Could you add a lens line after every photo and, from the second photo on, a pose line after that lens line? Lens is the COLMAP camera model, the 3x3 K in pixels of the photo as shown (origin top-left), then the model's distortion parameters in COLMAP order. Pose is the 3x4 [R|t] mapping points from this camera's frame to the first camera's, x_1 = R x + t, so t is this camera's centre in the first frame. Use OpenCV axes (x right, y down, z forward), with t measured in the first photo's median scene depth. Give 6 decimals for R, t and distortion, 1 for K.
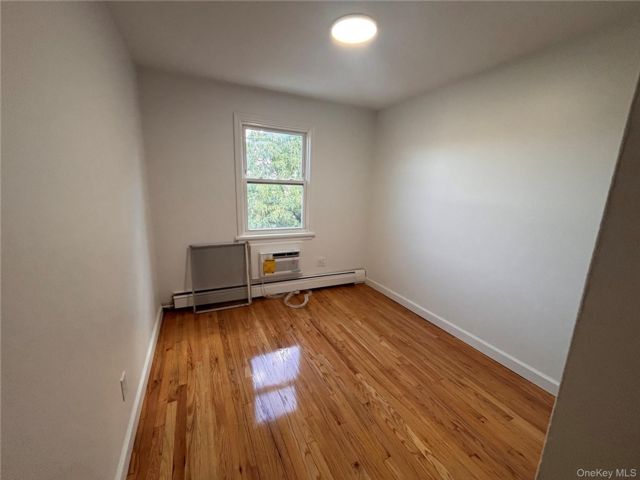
lens RADIAL K [[260.9, 0, 320.0], [0, 260.9, 240.0], [0, 0, 1]] dist [0.001407, 0.000904]
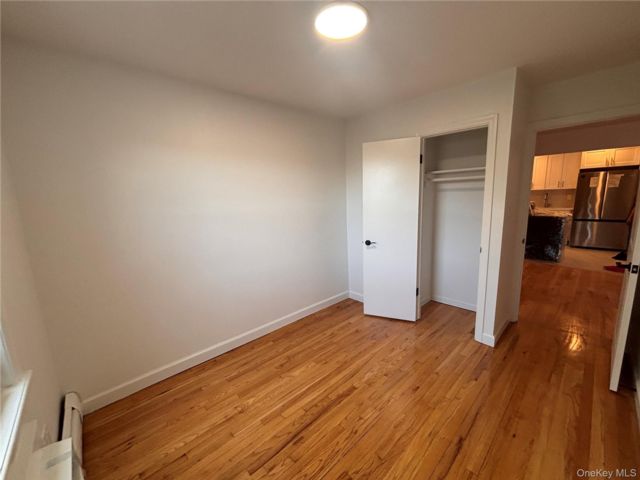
lens RADIAL K [[260.9, 0, 320.0], [0, 260.9, 240.0], [0, 0, 1]] dist [0.001407, 0.000904]
pose [[-0.301925, -0.180299, 0.936127, -0.544263], [0.224225, 0.940976, 0.253551, -0.245967], [-0.926588, 0.286456, -0.243677, 1.021830]]
